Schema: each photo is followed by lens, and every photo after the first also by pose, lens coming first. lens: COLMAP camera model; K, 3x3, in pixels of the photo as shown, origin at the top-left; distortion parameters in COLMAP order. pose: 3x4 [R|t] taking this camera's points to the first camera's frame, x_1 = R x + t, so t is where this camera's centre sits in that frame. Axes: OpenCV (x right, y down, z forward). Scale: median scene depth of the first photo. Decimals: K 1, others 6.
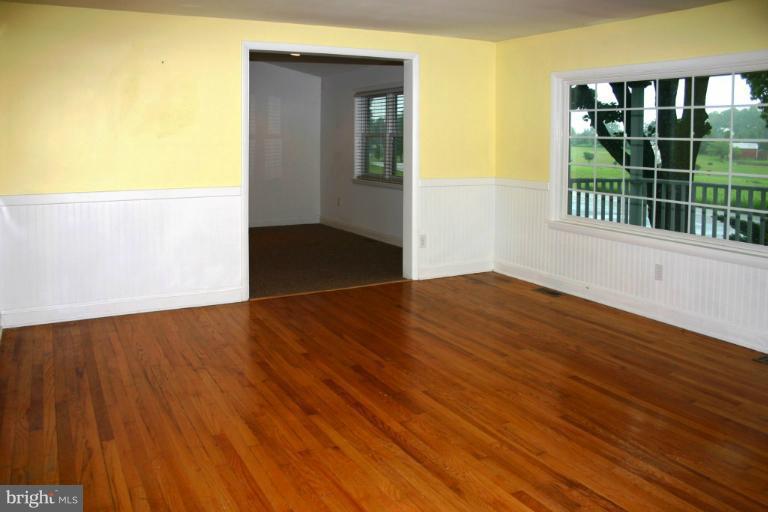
lens RADIAL K [[622.4, 0, 384.0], [0, 622.4, 256.0], [0, 0, 1]] dist [-0.046922, 0.002260]
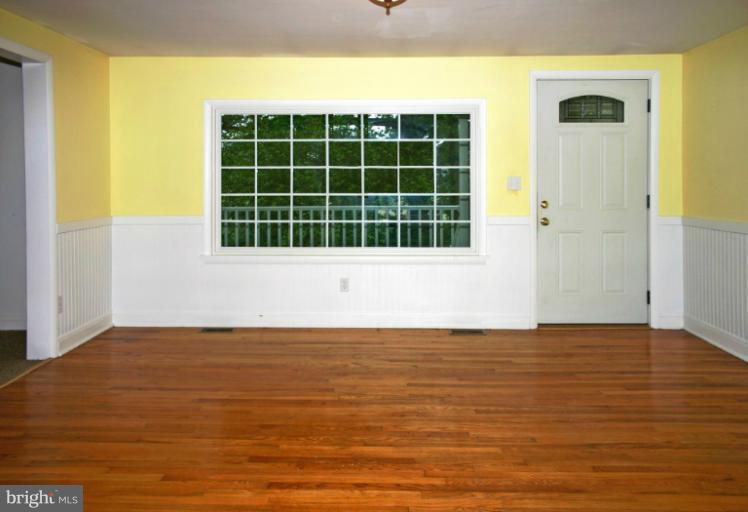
lens RADIAL K [[489.4, 0, 373.2], [0, 489.4, 217.4], [0, 0, 1]] dist [-0.001534, -0.000986]
pose [[0.517036, -0.097741, 0.850365, -0.263584], [0.170944, 0.985237, 0.009307, -0.090559], [-0.838720, 0.140553, 0.526111, 0.451186]]
